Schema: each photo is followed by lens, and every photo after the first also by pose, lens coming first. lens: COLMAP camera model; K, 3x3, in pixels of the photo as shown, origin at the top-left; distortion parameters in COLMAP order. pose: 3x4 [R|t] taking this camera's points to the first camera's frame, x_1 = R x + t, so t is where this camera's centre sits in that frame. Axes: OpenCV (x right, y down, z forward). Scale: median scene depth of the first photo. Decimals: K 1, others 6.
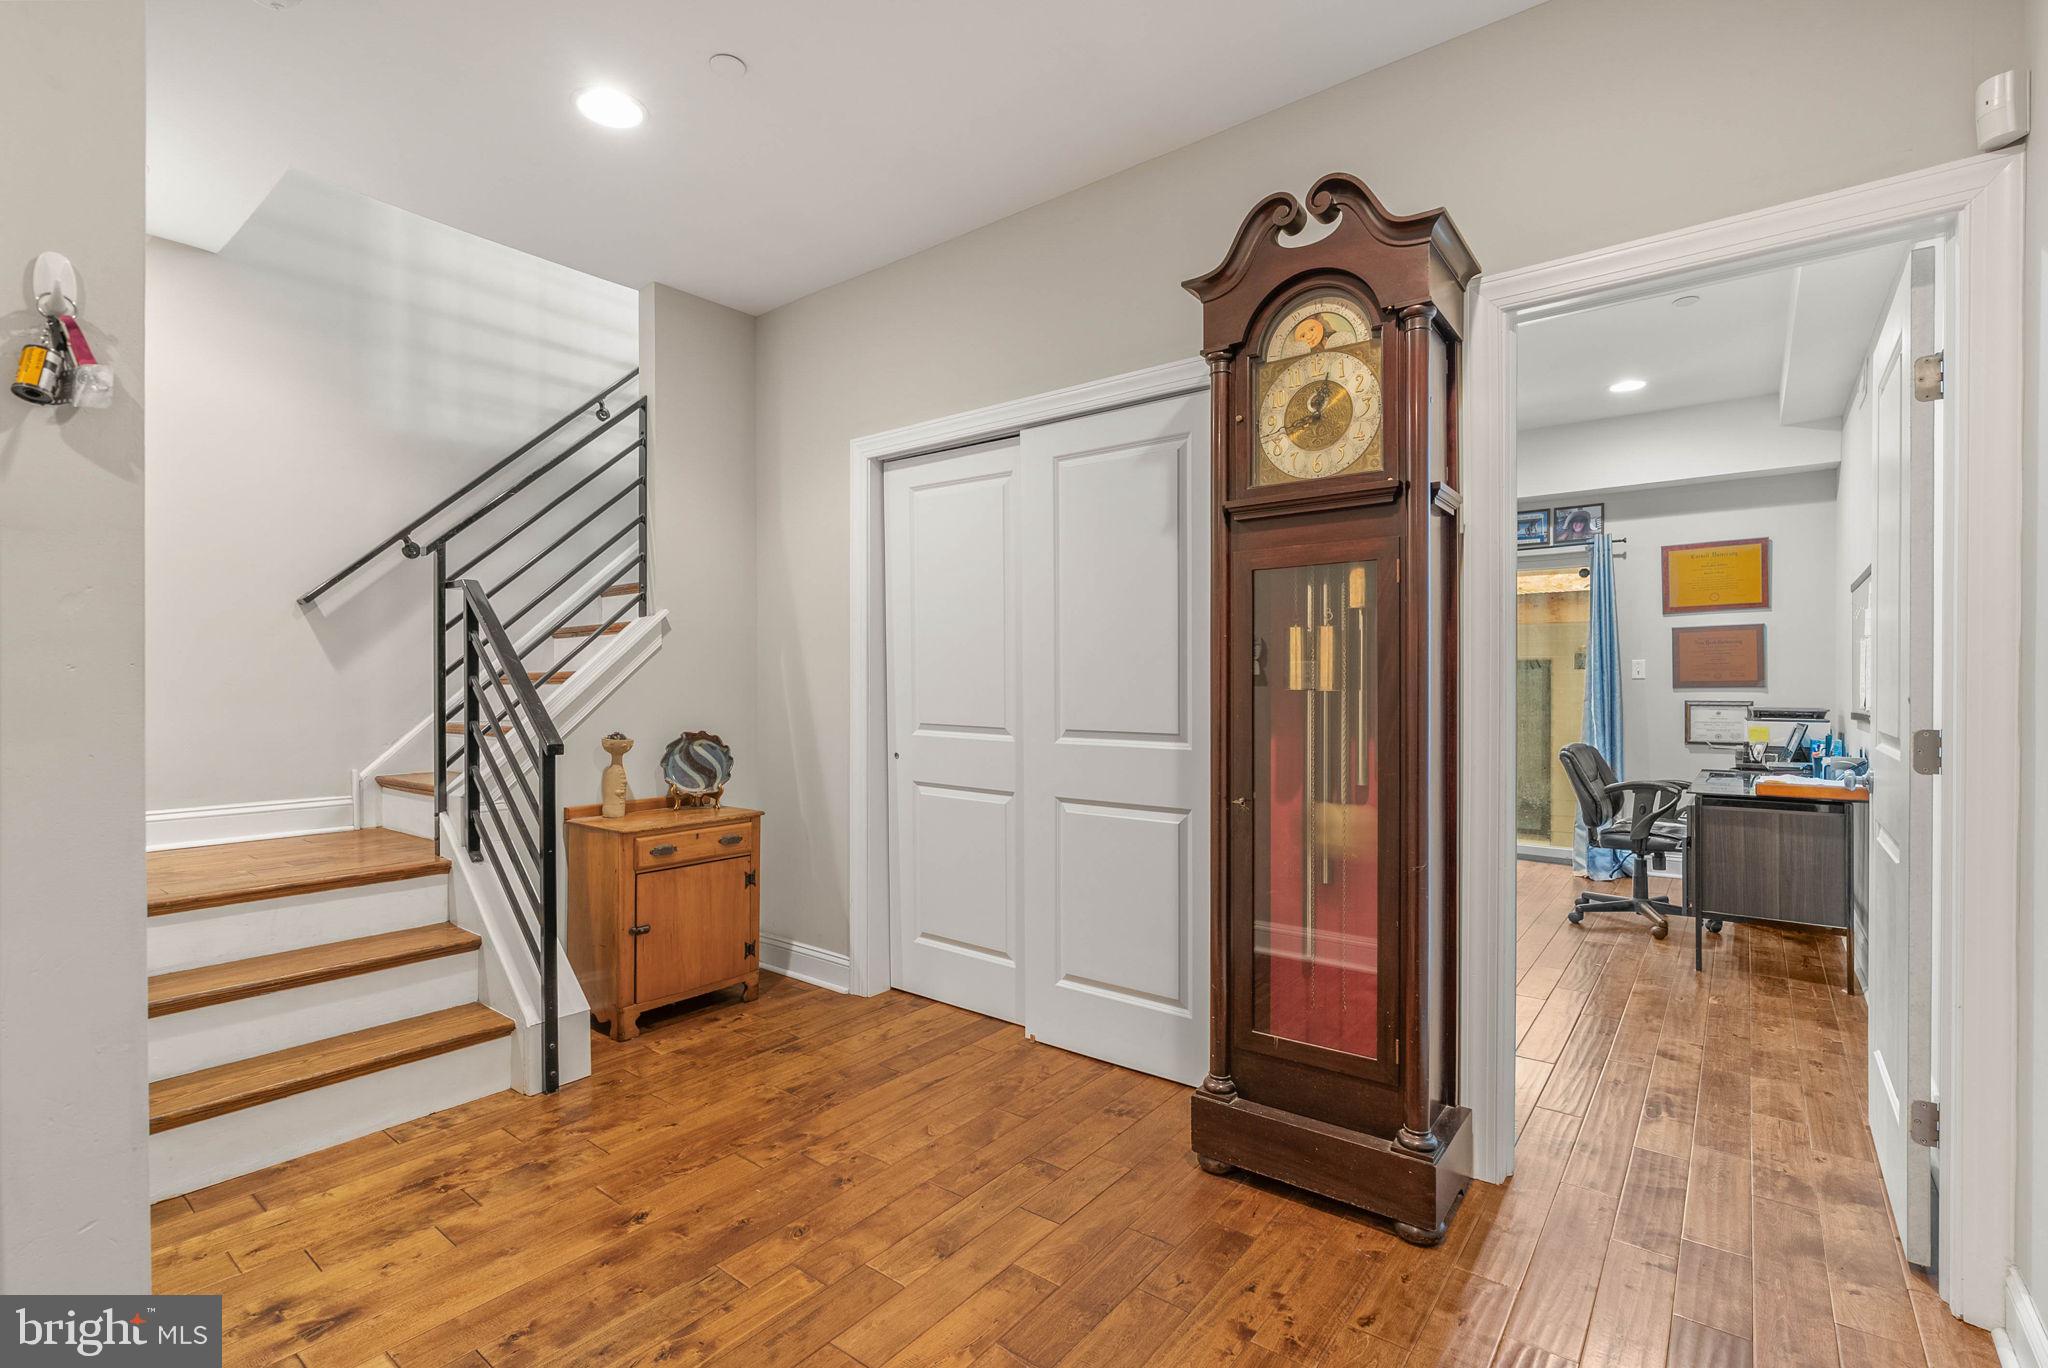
lens RADIAL K [[964.0, 0, 1001.8], [0, 964.0, 691.8], [0, 0, 1]] dist [-0.010000, 0.002615]
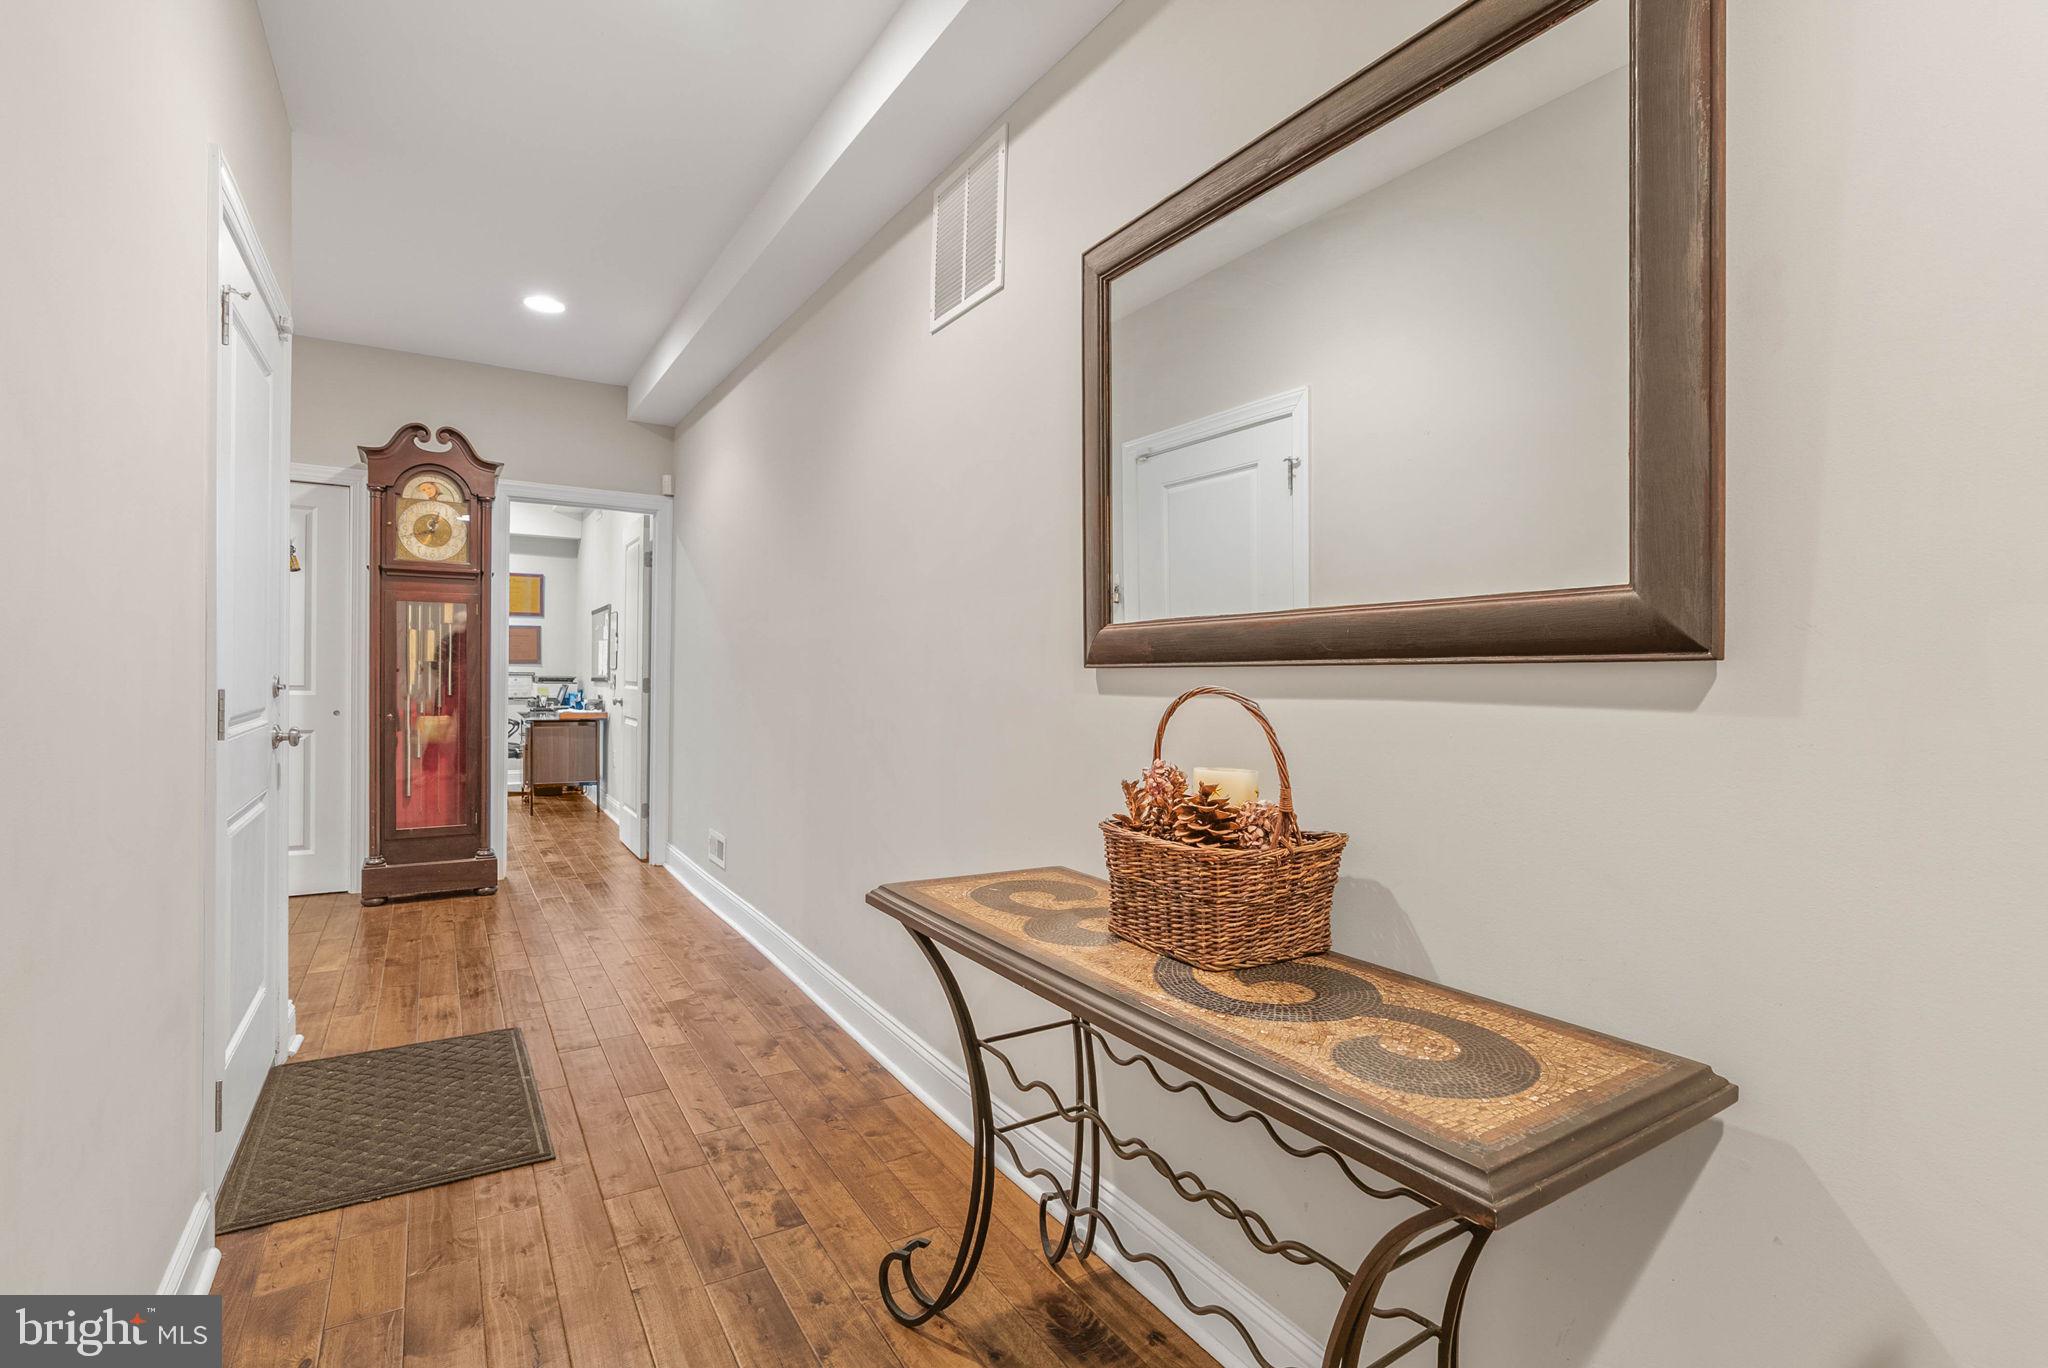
lens RADIAL K [[964.0, 0, 1015.0], [0, 964.0, 674.7], [0, 0, 1]] dist [-0.010000, 0.002615]
pose [[0.366672, 0.001684, 0.930349, -0.924101], [-0.005820, 0.999983, 0.000484, 0.016822], [-0.930332, -0.005592, 0.366676, -0.768135]]
